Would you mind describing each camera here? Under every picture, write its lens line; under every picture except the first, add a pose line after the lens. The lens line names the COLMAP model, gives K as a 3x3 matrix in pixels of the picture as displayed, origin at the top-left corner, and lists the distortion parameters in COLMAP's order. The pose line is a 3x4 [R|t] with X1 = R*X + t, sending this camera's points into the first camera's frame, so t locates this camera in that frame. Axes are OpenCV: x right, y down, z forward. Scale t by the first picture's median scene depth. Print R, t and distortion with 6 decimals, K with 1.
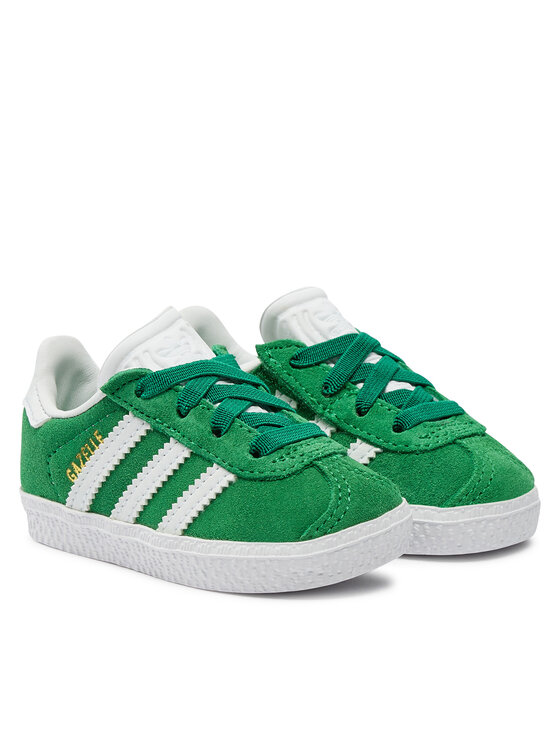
lens RADIAL K [[2151.2, 0, 280.0], [0, 2151.2, 373.0], [0, 0, 1]] dist [-0.022913, 0.259420]
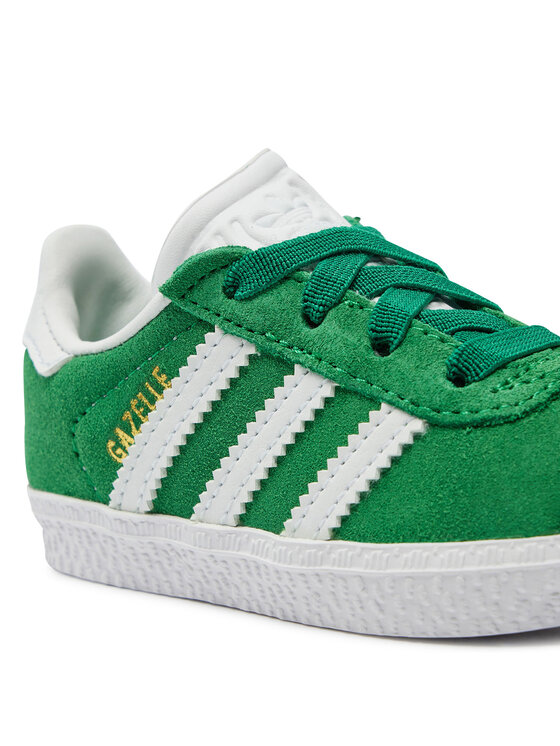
lens RADIAL K [[2151.2, 0, 280.0], [0, 2151.2, 373.0], [0, 0, 1]] dist [-0.022913, 0.259420]
pose [[0.997638, -0.068401, 0.006291, -0.057776], [0.068497, 0.997516, -0.016456, 0.040574], [-0.005150, 0.016848, 0.999845, 0.444923]]
